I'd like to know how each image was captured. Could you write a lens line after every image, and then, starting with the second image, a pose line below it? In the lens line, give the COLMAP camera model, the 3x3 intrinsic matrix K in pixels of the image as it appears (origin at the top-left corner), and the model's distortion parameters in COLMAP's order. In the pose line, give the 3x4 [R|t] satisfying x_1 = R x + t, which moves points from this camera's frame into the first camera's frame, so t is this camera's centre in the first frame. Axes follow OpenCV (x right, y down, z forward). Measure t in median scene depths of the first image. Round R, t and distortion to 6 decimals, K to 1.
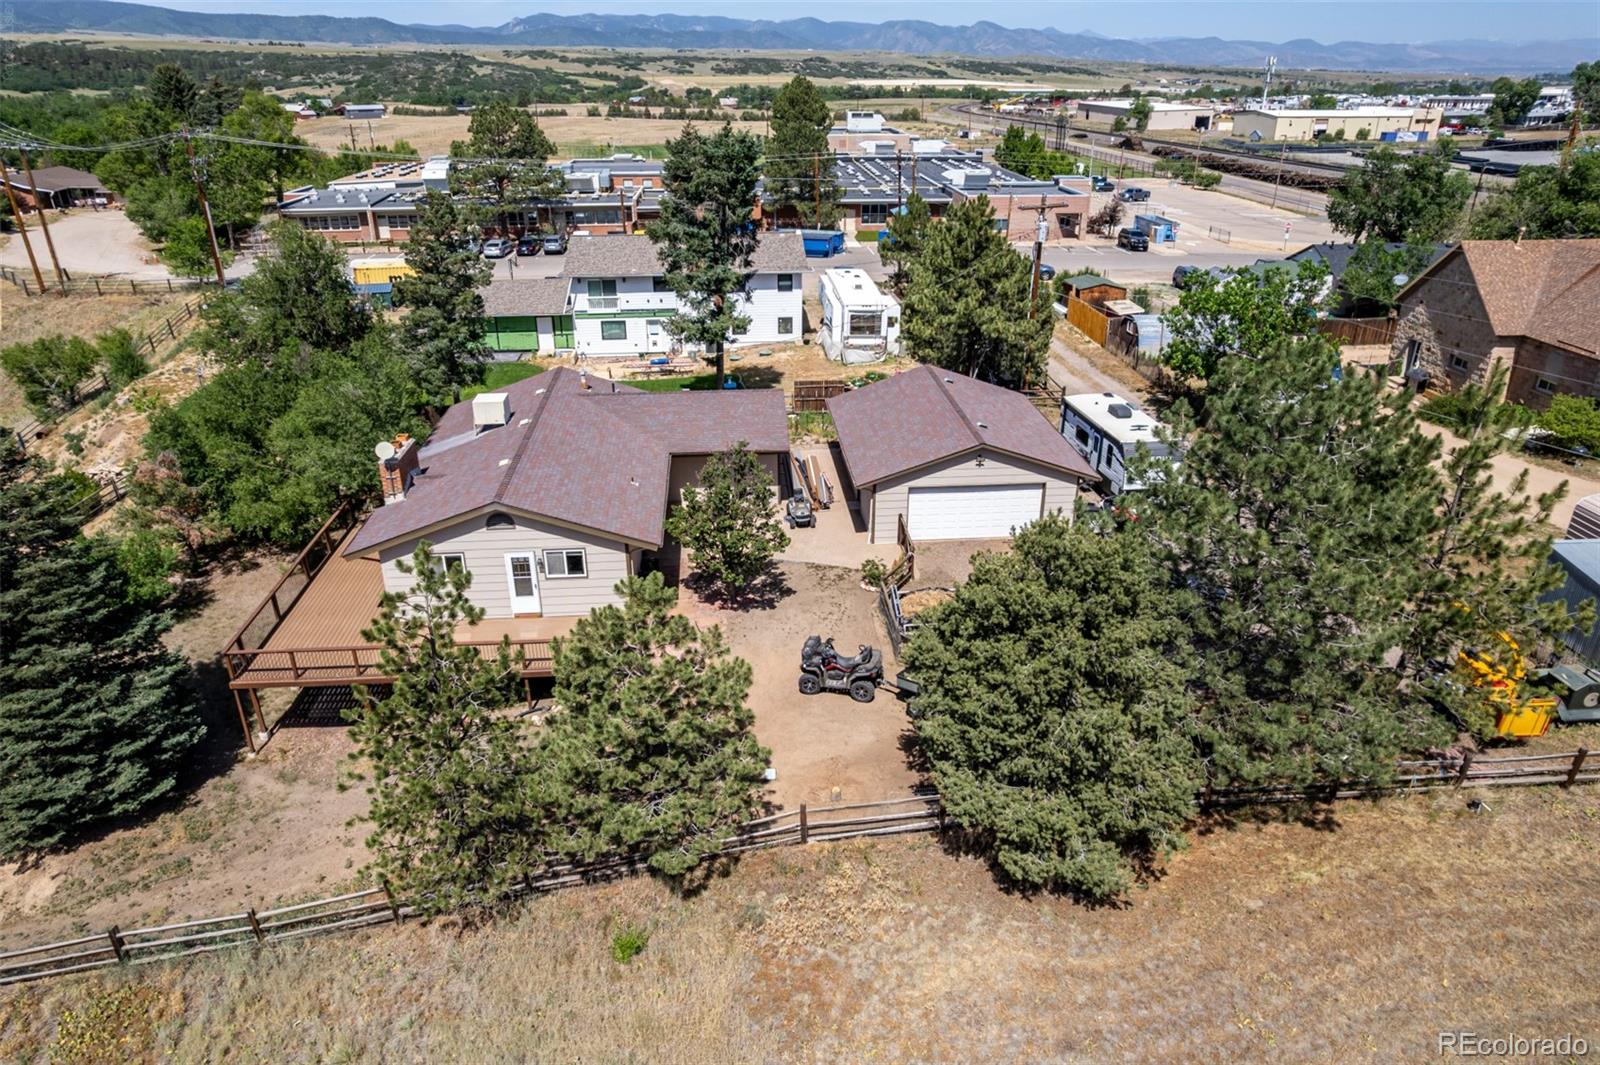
lens RADIAL K [[1022.6, 0, 802.8], [0, 1022.6, 530.8], [0, 0, 1]] dist [-0.084007, 0.078647]
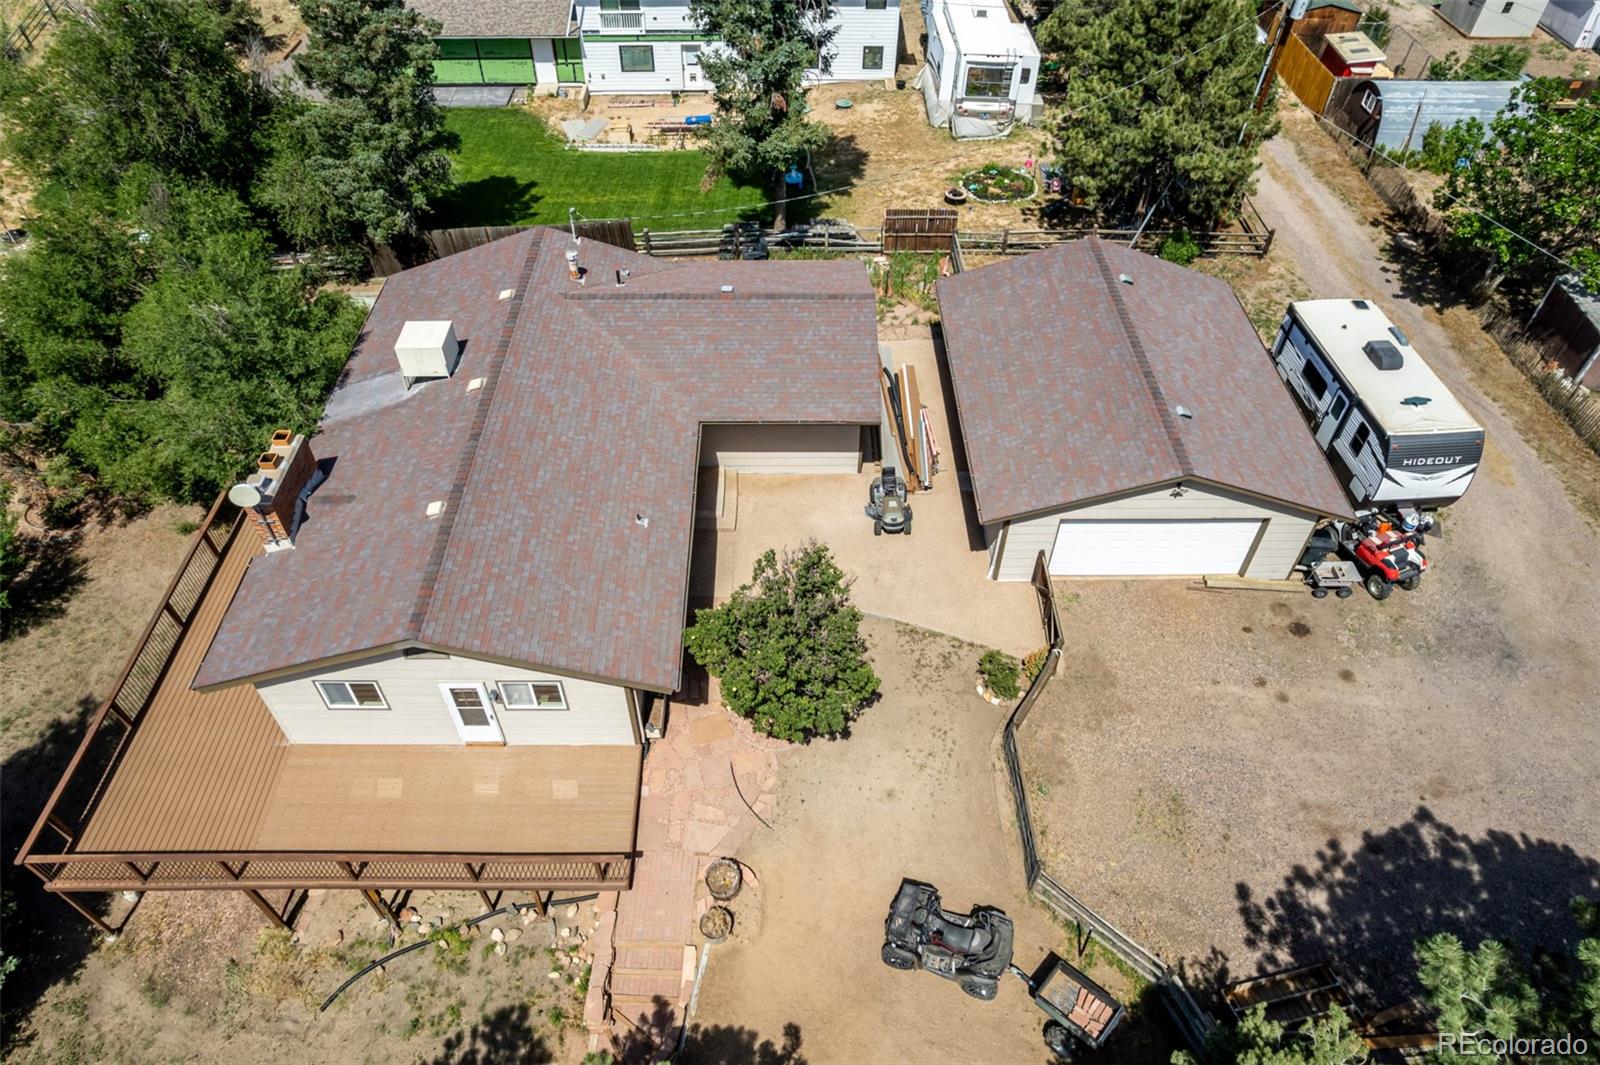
lens RADIAL K [[1032.6, 0, 800.0], [0, 1032.6, 532.5], [0, 0, 1]] dist [-0.085522, 0.071410]
pose [[0.997426, 0.057986, -0.042171, -0.029879], [-0.038896, 0.931702, 0.361136, -0.229507], [0.060232, -0.358566, 0.931559, 0.322072]]
